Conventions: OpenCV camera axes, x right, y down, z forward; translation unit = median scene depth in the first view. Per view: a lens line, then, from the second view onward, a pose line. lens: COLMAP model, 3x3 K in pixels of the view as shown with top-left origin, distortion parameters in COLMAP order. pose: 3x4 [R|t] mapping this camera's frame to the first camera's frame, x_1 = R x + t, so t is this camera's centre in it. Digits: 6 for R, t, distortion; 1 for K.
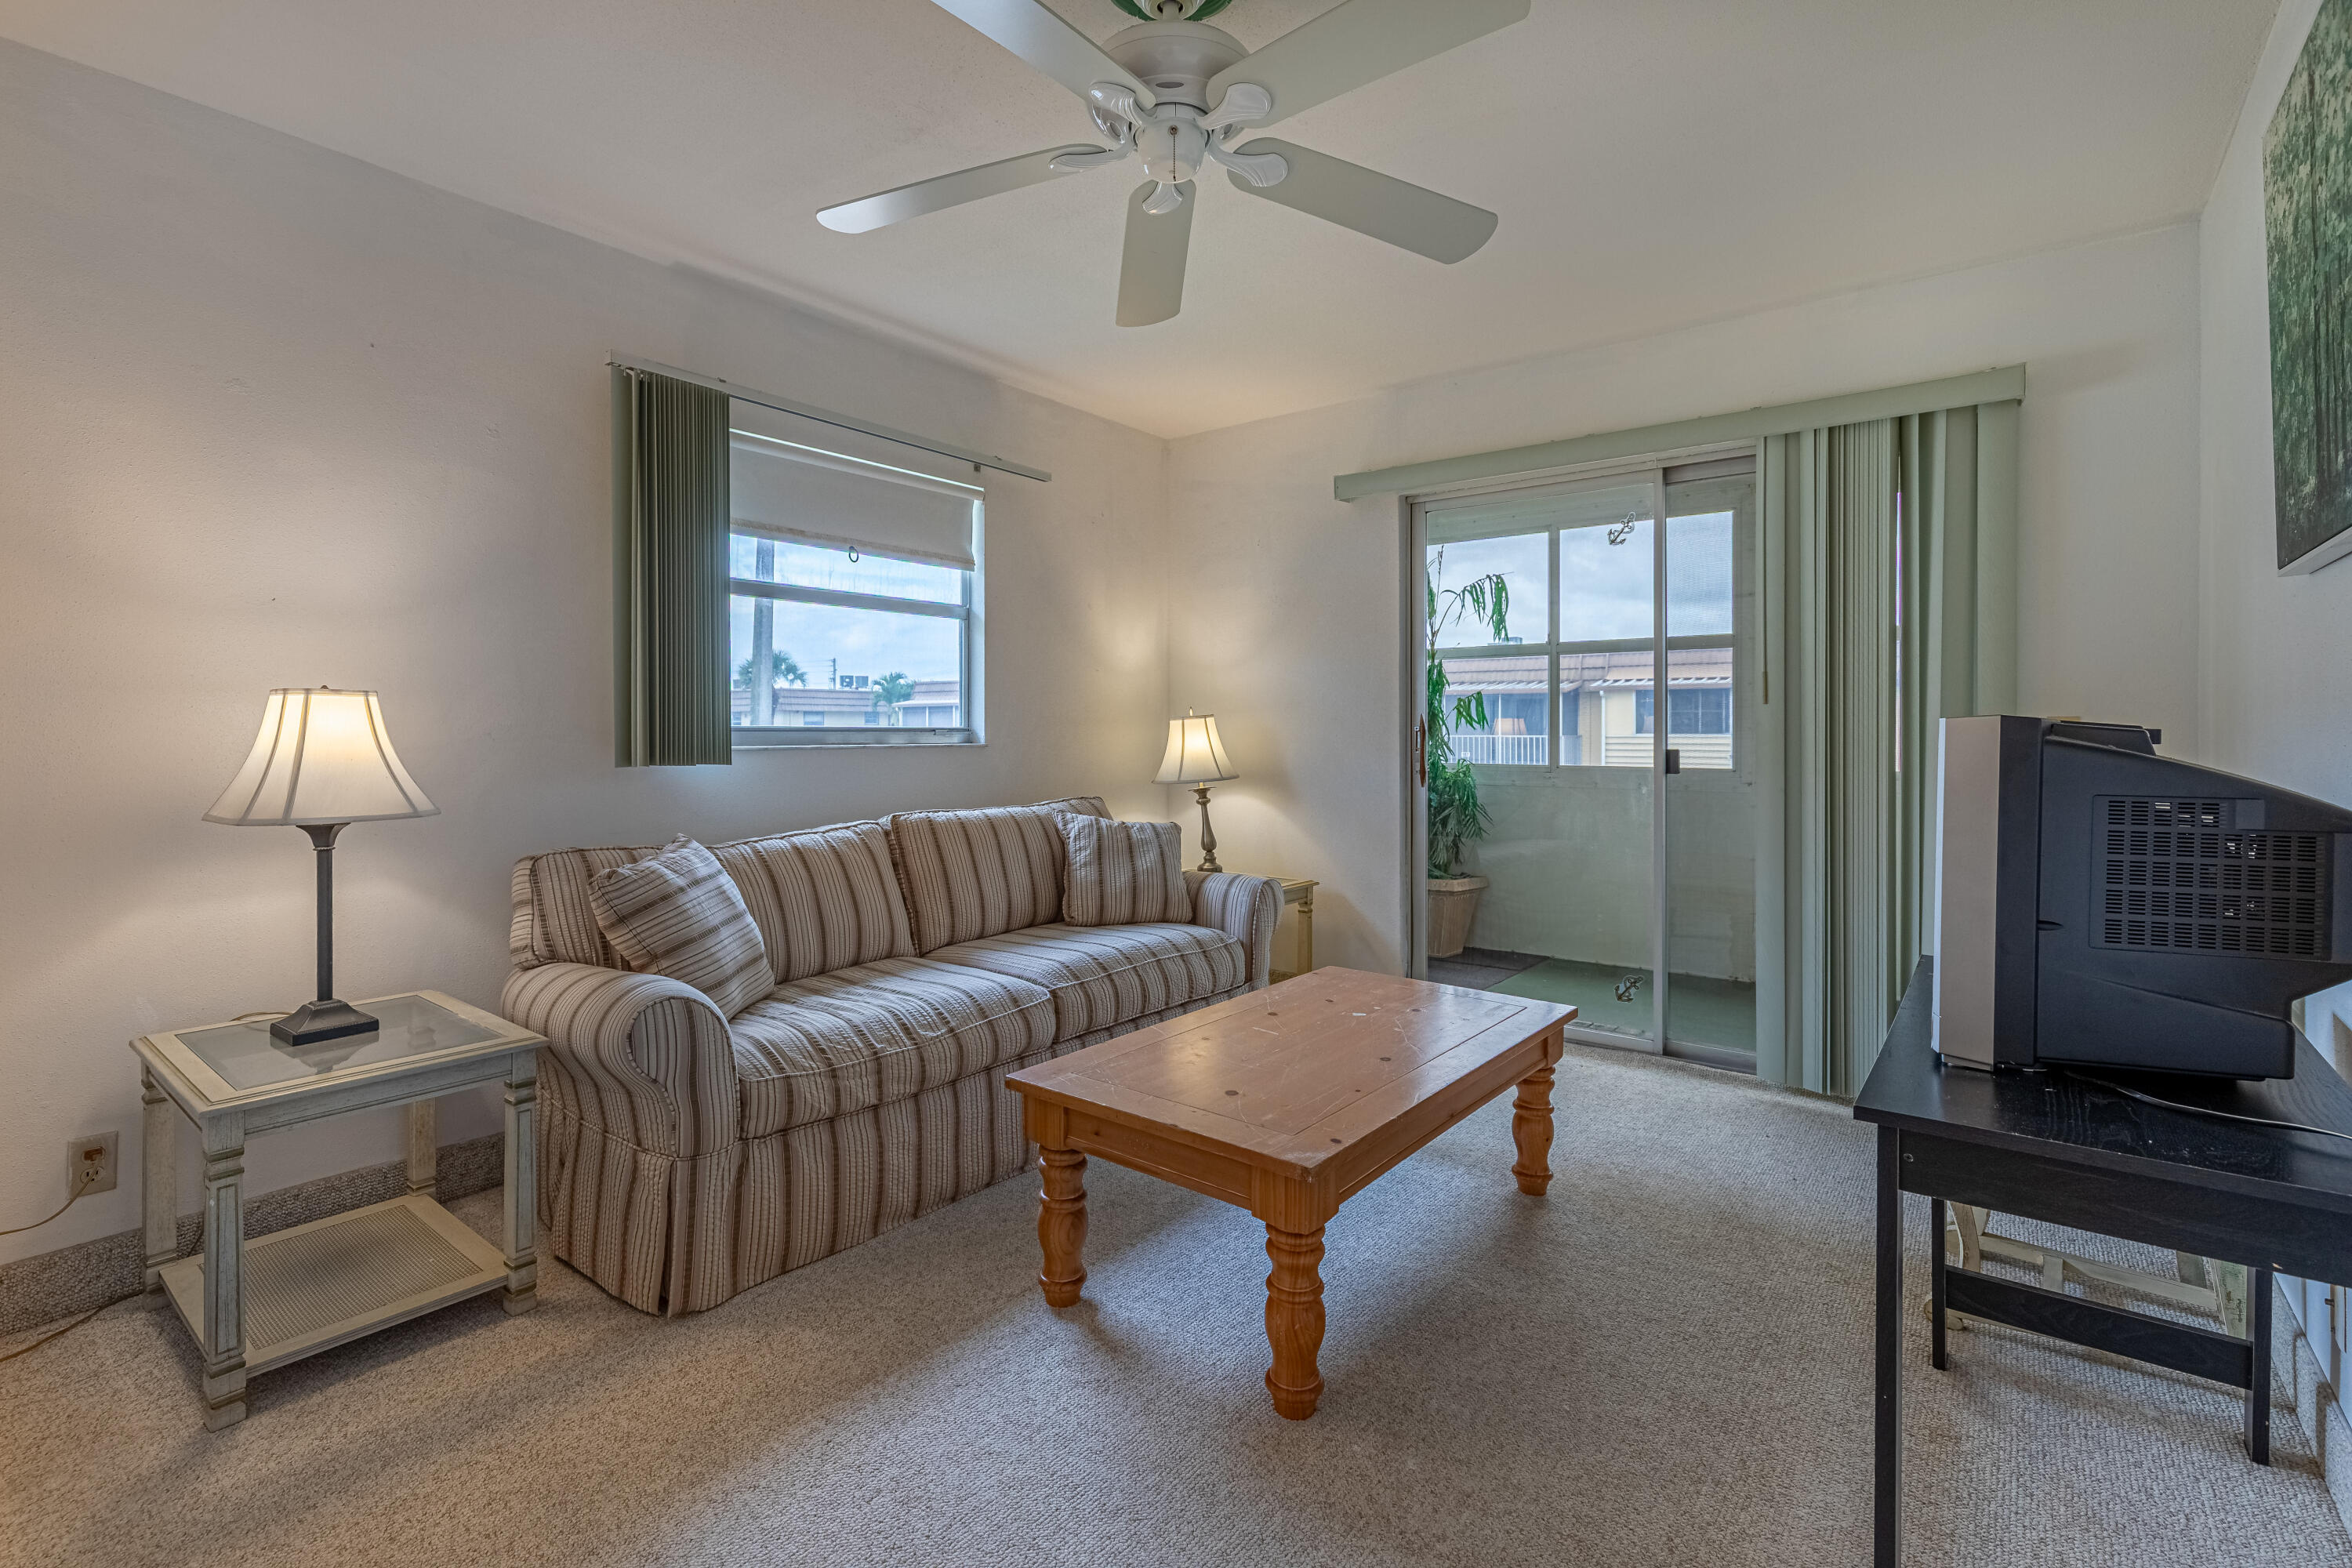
lens RADIAL K [[1073.8, 0, 1124.6], [0, 1073.8, 728.3], [0, 0, 1]] dist [0.000270, -0.000486]
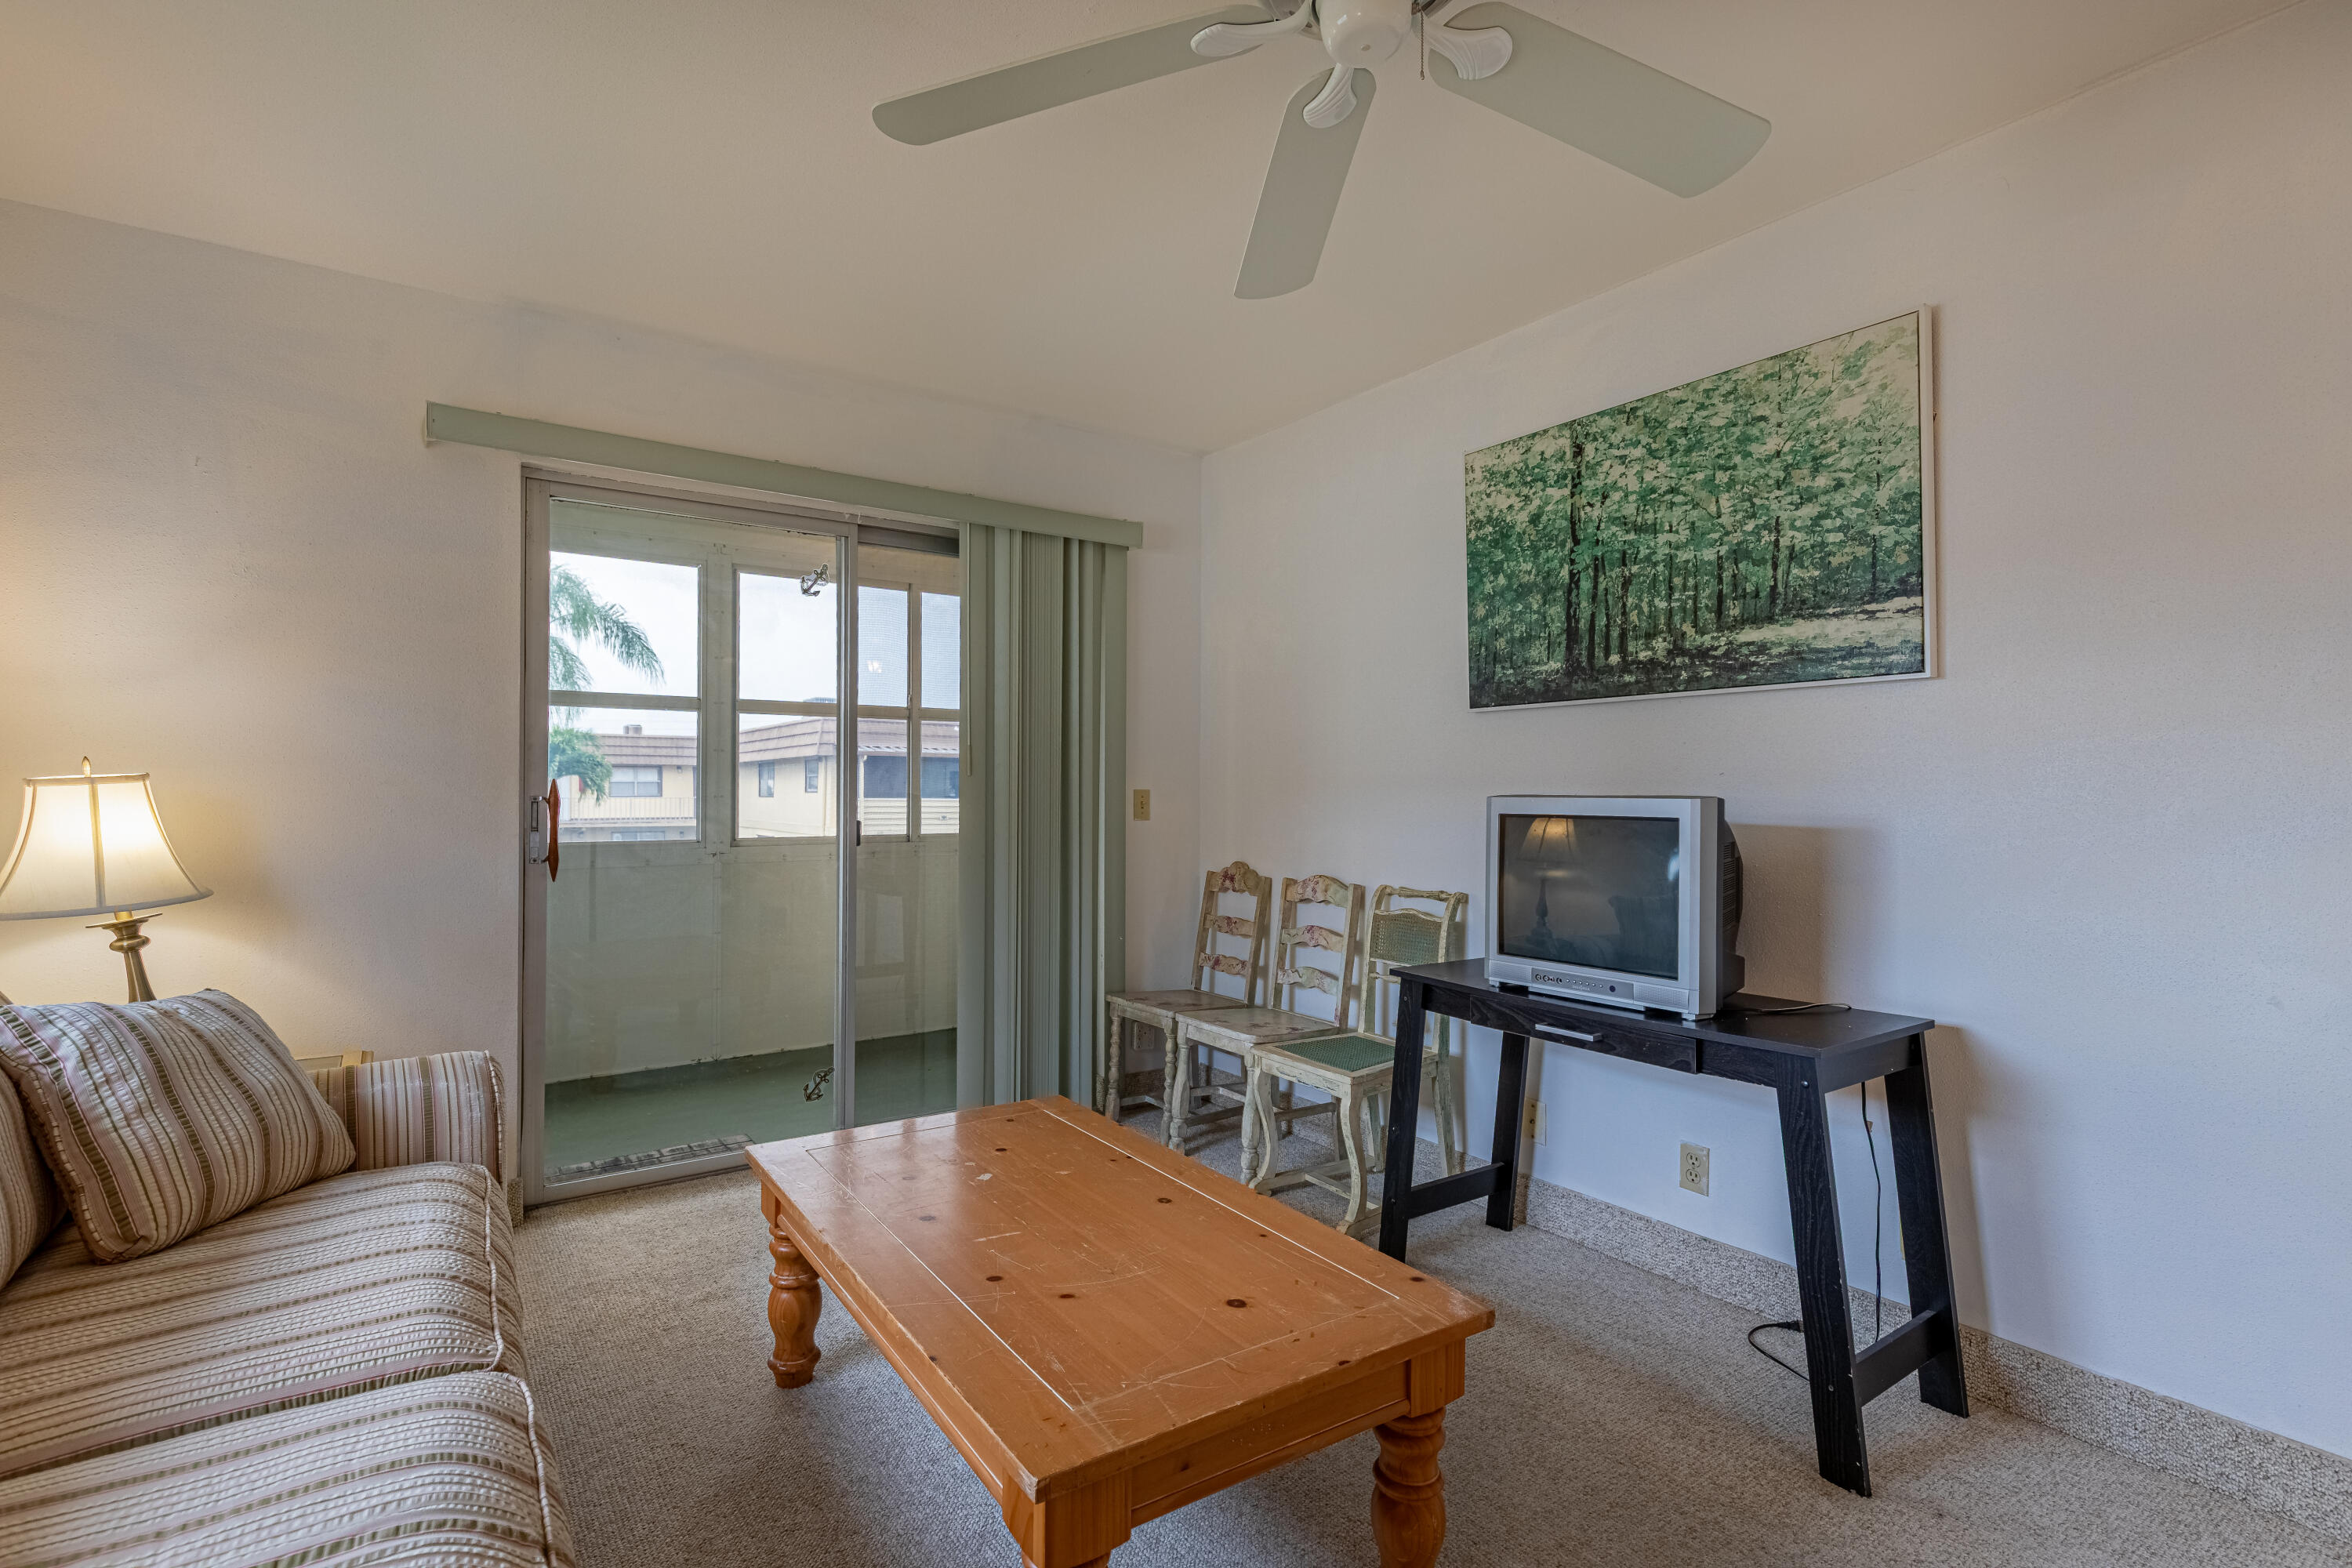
lens RADIAL K [[1100.8, 0, 1176.0], [0, 1100.8, 784.0], [0, 0, 1]] dist [0.004044, -0.000776]
pose [[0.275931, 0.008048, 0.961144, -0.346286], [-0.001871, 0.999968, -0.007836, -0.005647], [-0.961176, 0.000364, 0.275937, 0.449583]]
